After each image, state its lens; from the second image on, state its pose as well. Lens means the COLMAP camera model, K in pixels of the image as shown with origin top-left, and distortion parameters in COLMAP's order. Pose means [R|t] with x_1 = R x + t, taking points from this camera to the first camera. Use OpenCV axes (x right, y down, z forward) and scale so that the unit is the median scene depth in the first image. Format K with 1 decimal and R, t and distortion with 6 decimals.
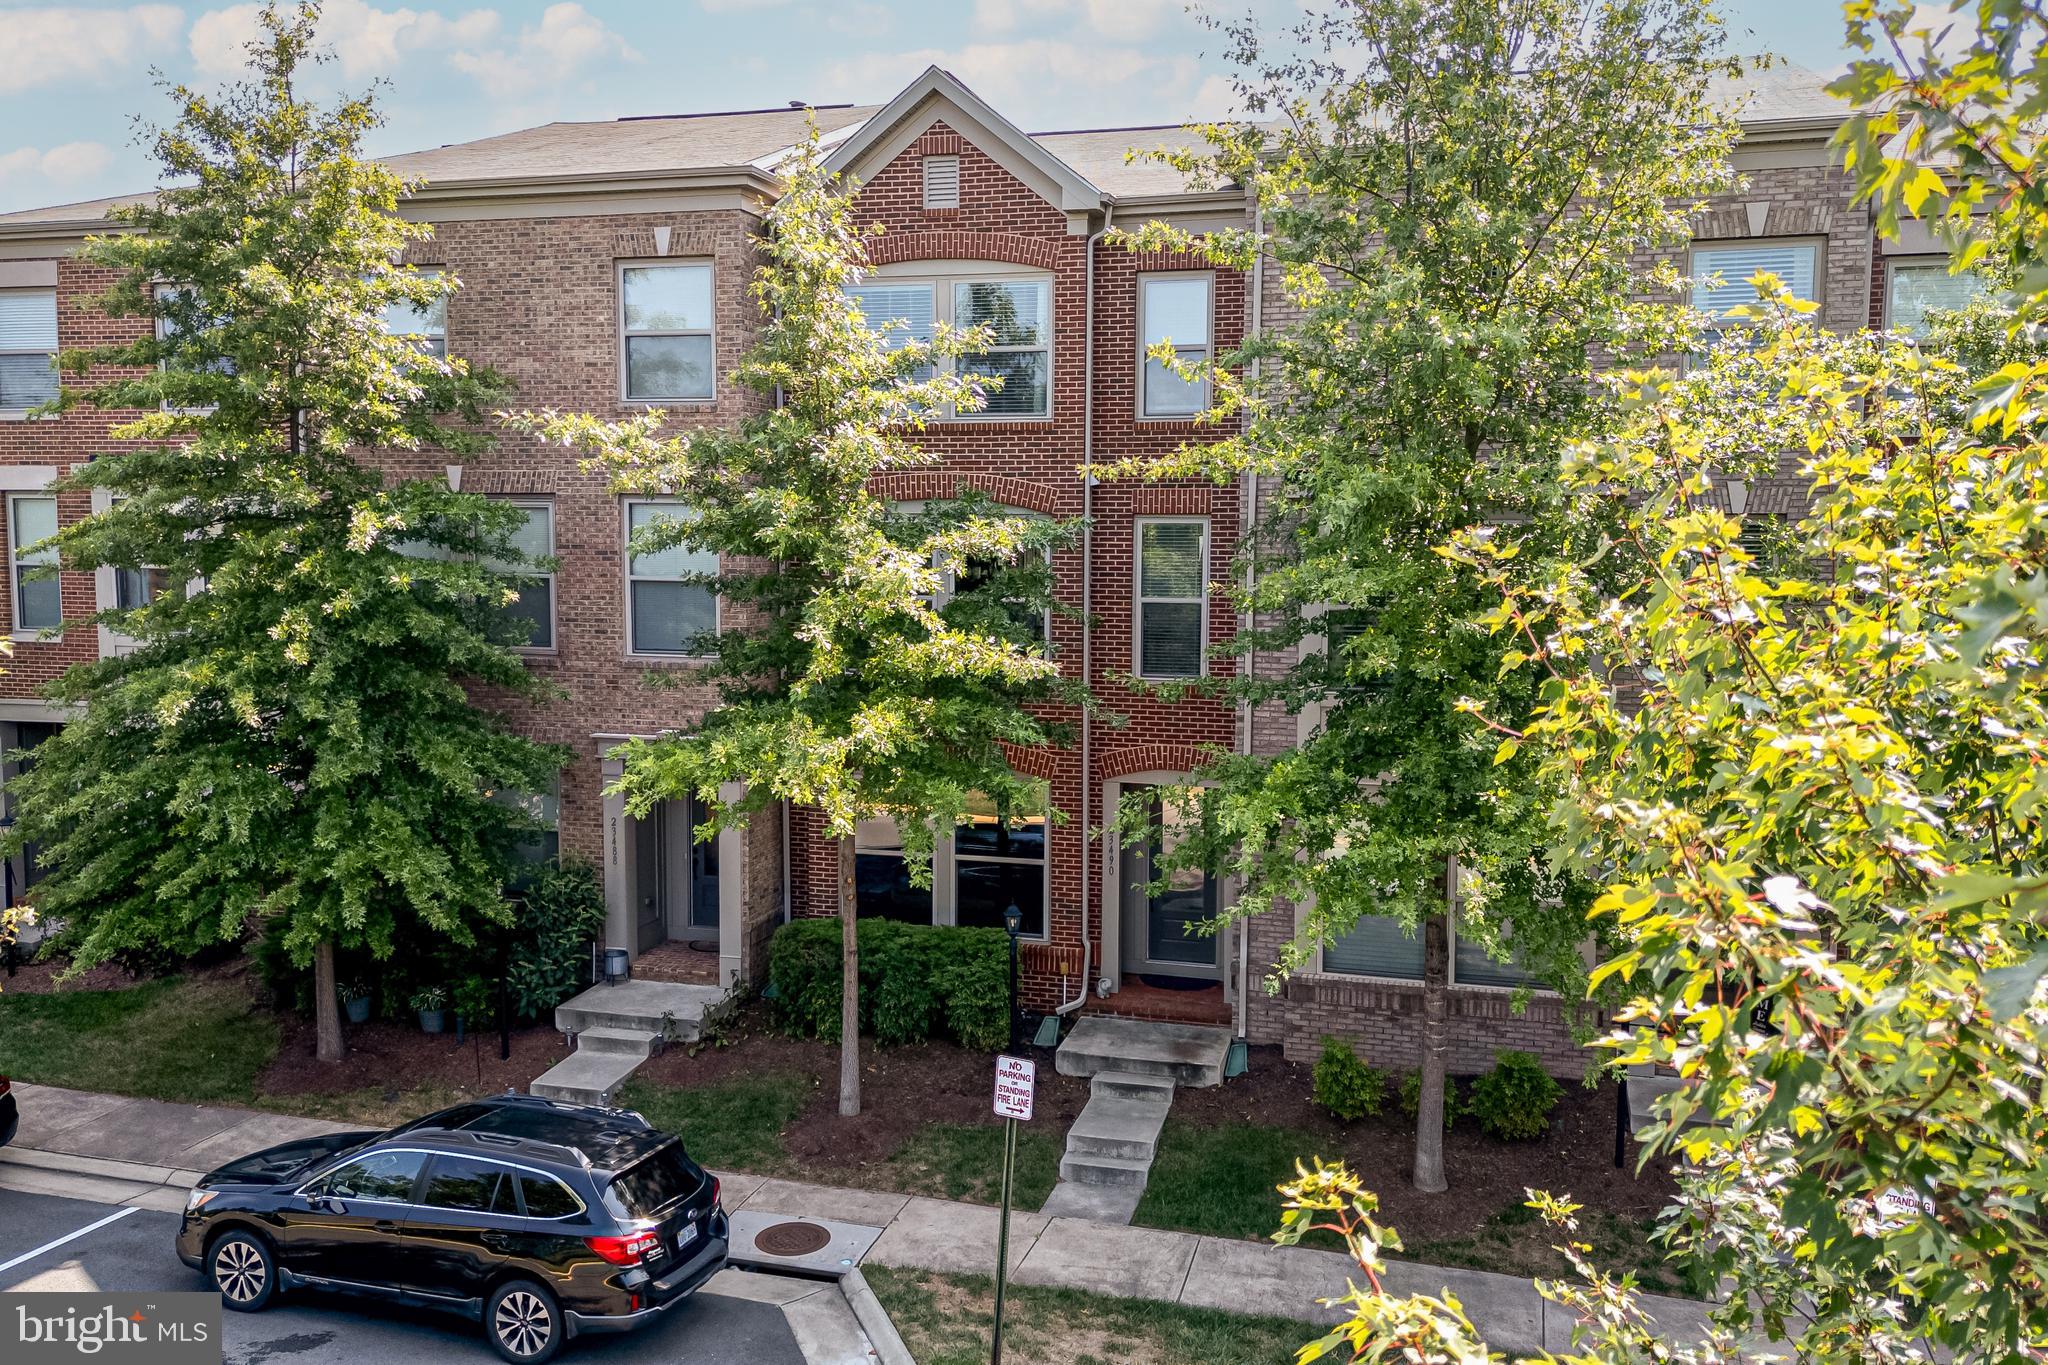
lens RADIAL K [[1702.6, 0, 1024.0], [0, 1702.6, 682.5], [0, 0, 1]] dist [0.046535, -0.002918]
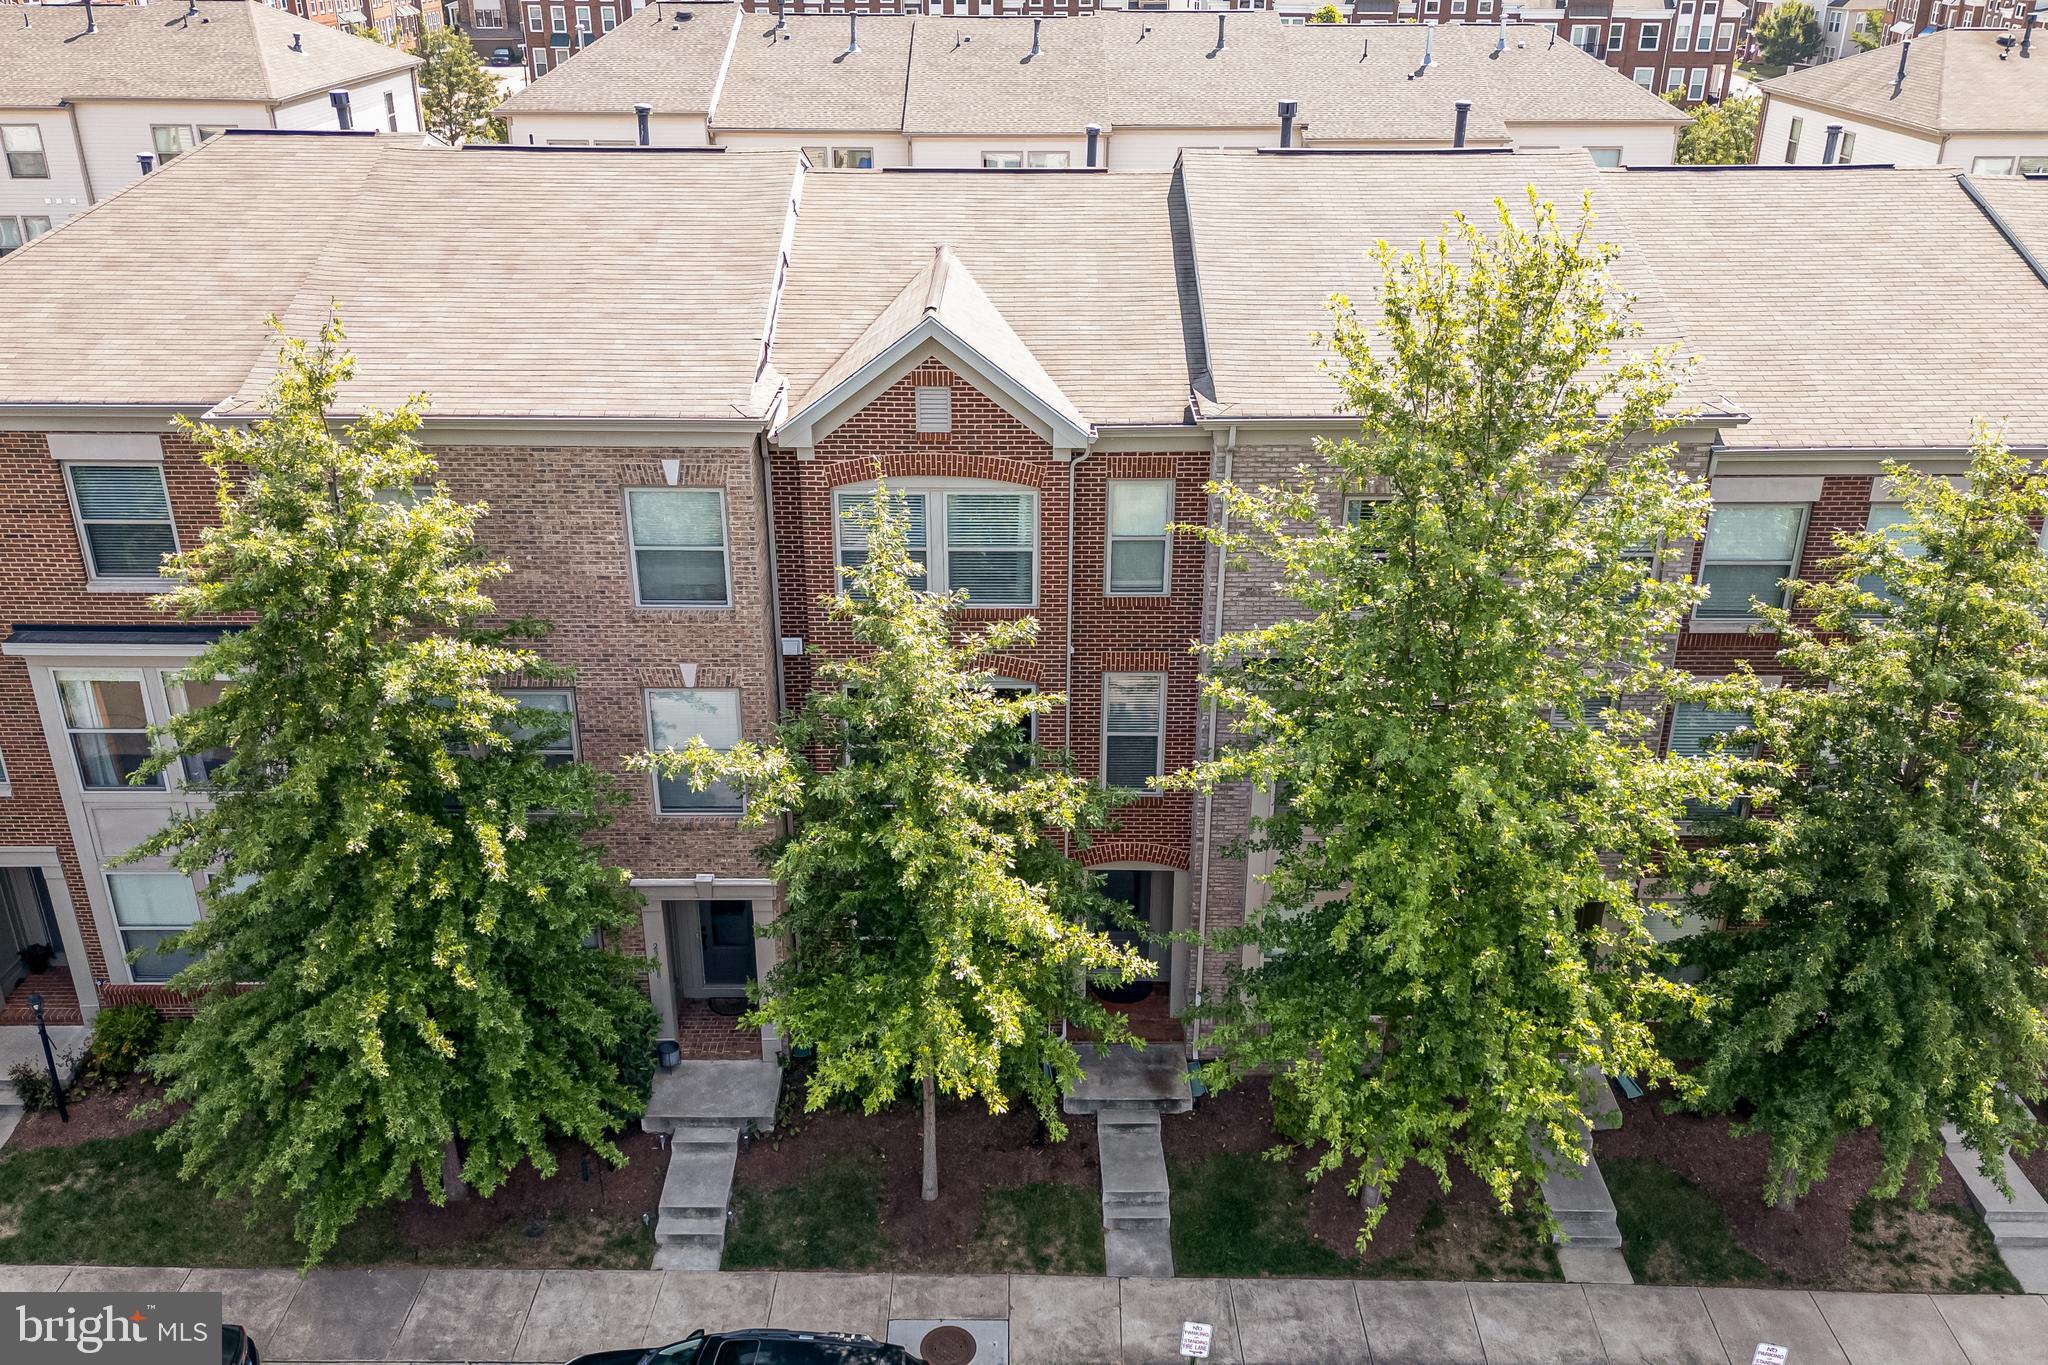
lens RADIAL K [[1707.0, 0, 1031.0], [0, 1707.0, 678.0], [0, 0, 1]] dist [0.054250, -0.042031]
pose [[0.963105, -0.112035, 0.244698, -0.315577], [0.026204, 0.943949, 0.329049, -0.560531], [-0.267847, -0.310497, 0.912058, -0.072454]]
